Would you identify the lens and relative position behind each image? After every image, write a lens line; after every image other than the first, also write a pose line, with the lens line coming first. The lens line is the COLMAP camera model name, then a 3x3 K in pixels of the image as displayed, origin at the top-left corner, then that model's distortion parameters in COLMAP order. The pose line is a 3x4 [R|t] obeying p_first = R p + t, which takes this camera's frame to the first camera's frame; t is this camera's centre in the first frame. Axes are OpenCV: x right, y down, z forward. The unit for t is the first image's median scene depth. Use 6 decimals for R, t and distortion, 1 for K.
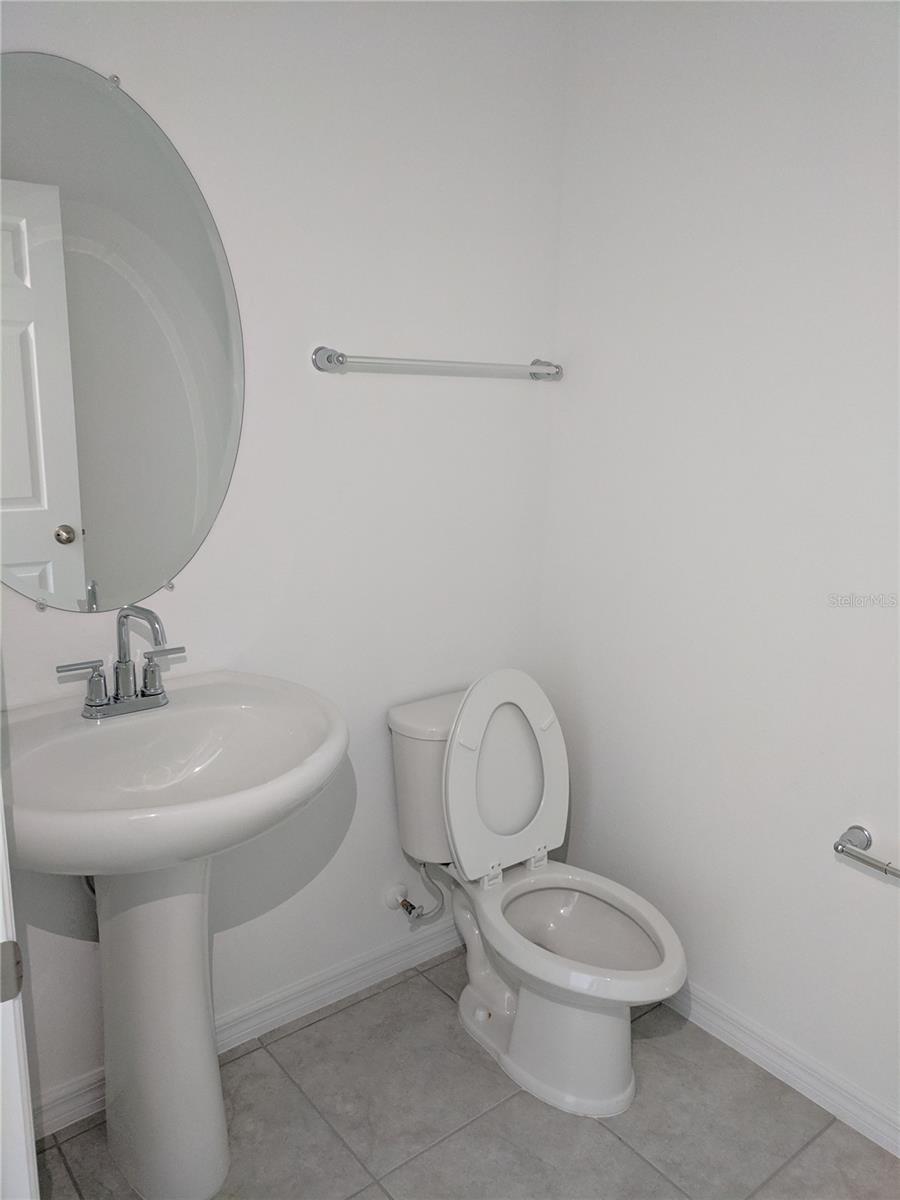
lens RADIAL K [[901.5, 0, 448.3], [0, 901.5, 591.9], [0, 0, 1]] dist [0.005264, 0.005981]
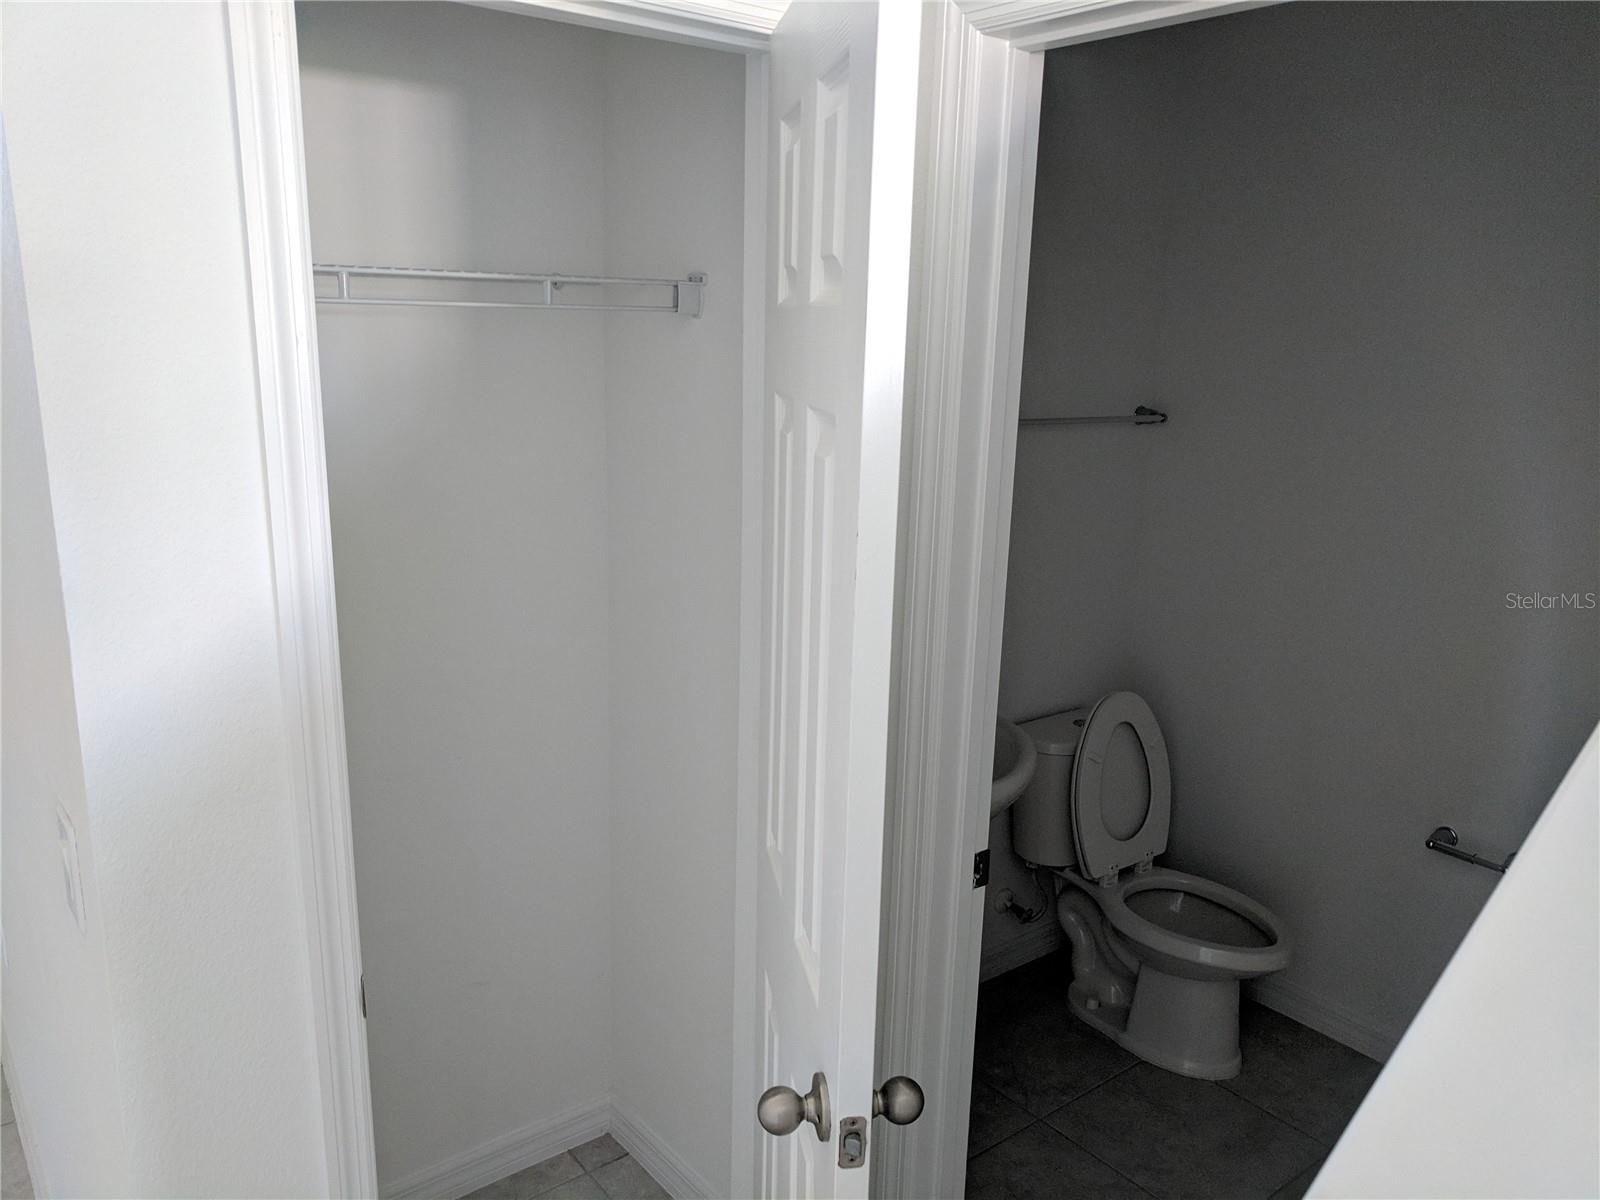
lens RADIAL K [[1202.0, 0, 799.4], [0, 1202.0, 615.9], [0, 0, 1]] dist [0.005264, 0.005981]
pose [[0.999994, 0.002865, -0.002167, -0.331152], [-0.002828, 0.999859, 0.016580, -0.032074], [0.002214, -0.016574, 0.999860, -0.483958]]
